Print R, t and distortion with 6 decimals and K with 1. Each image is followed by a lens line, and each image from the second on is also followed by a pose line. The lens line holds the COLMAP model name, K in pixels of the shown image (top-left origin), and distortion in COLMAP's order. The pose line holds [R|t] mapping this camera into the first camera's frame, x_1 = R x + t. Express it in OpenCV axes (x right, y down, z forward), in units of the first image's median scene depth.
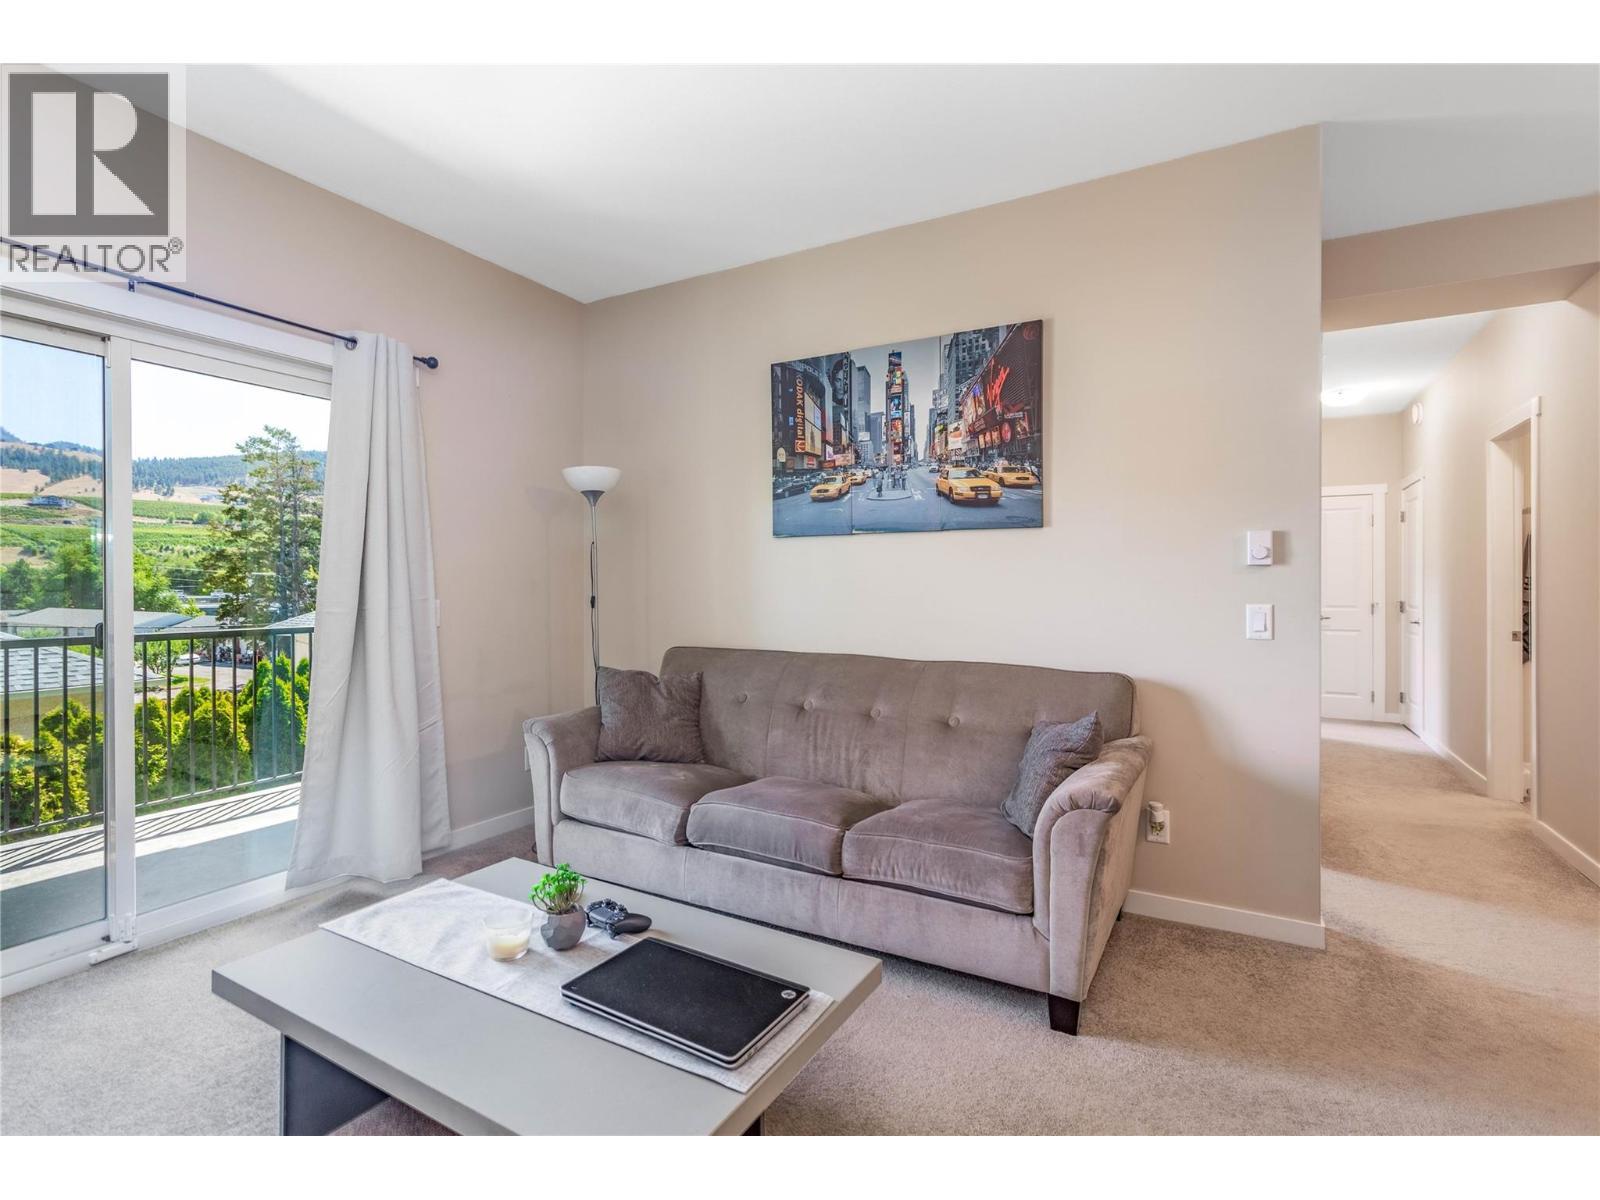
lens RADIAL K [[778.1, 0, 796.7], [0, 778.1, 587.9], [0, 0, 1]] dist [0.001185, 0.003634]
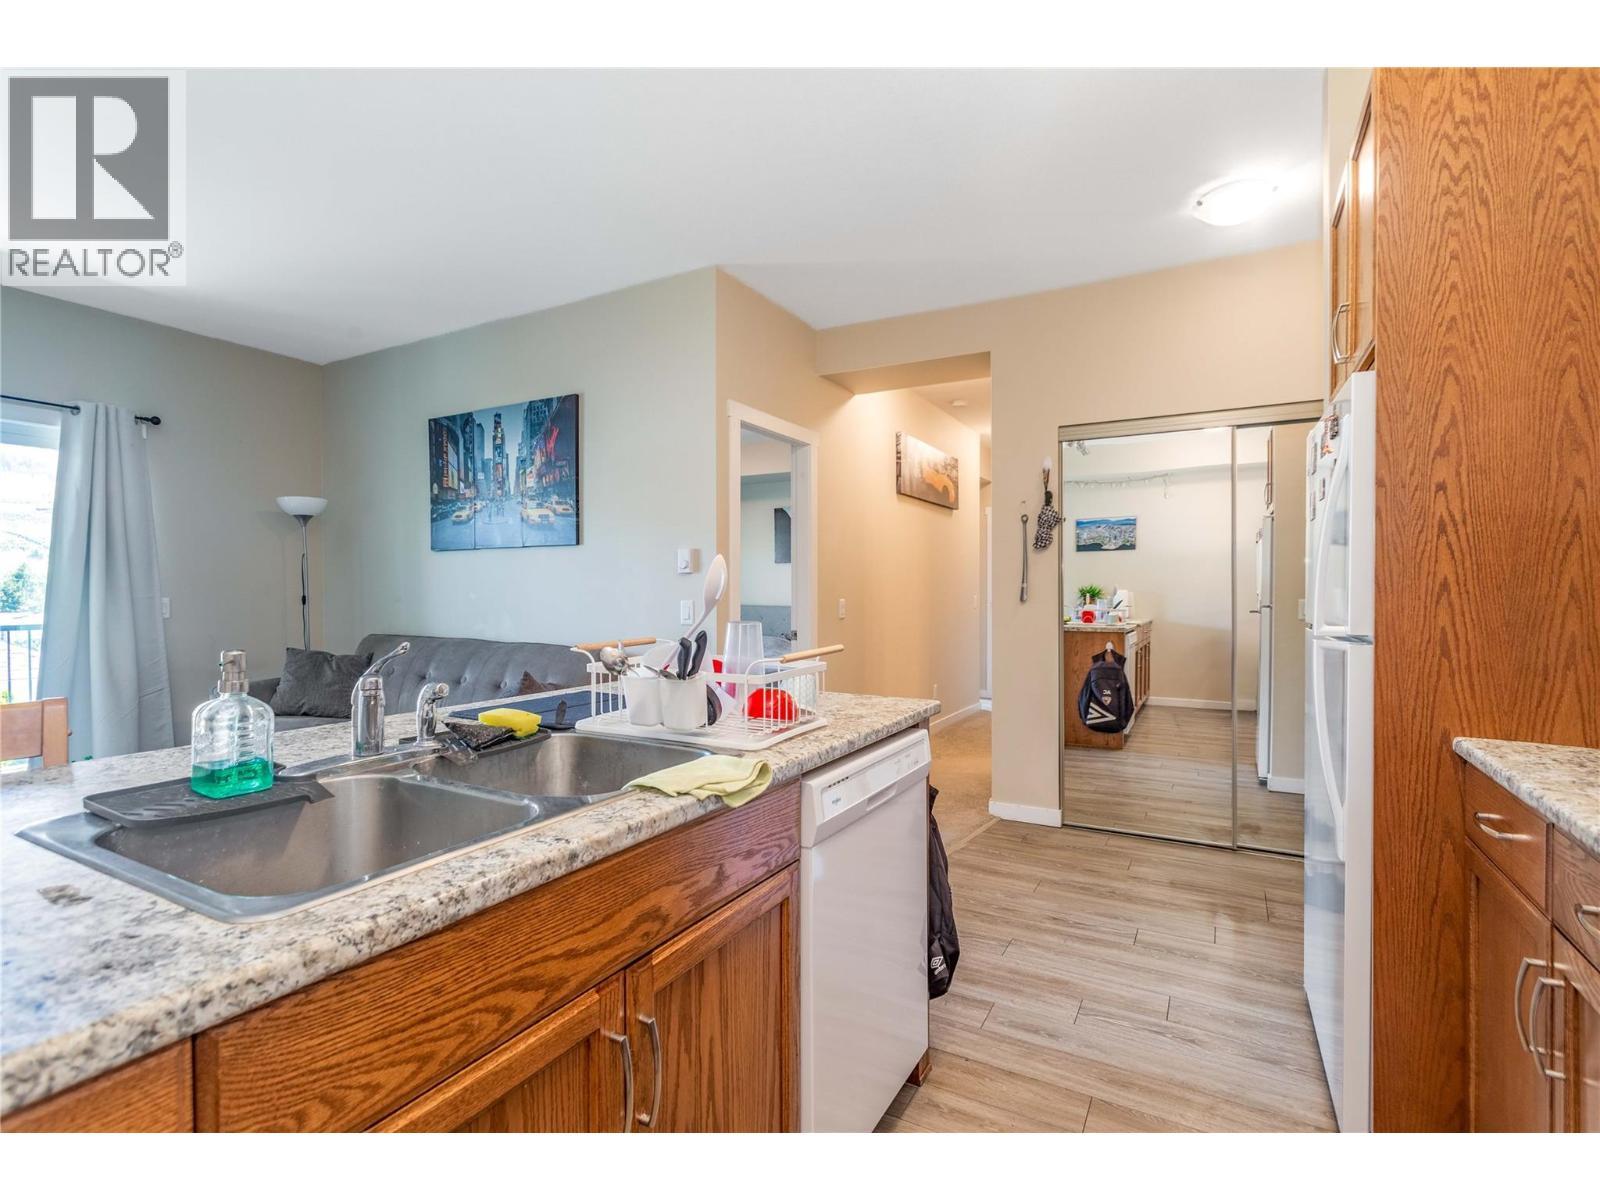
lens RADIAL K [[778.1, 0, 800.4], [0, 778.1, 605.8], [0, 0, 1]] dist [0.001185, 0.003634]
pose [[0.999994, 0.000961, -0.003314, 0.623665], [-0.000903, 0.999850, 0.017325, 0.004487], [0.003330, -0.017322, 0.999844, -0.330046]]
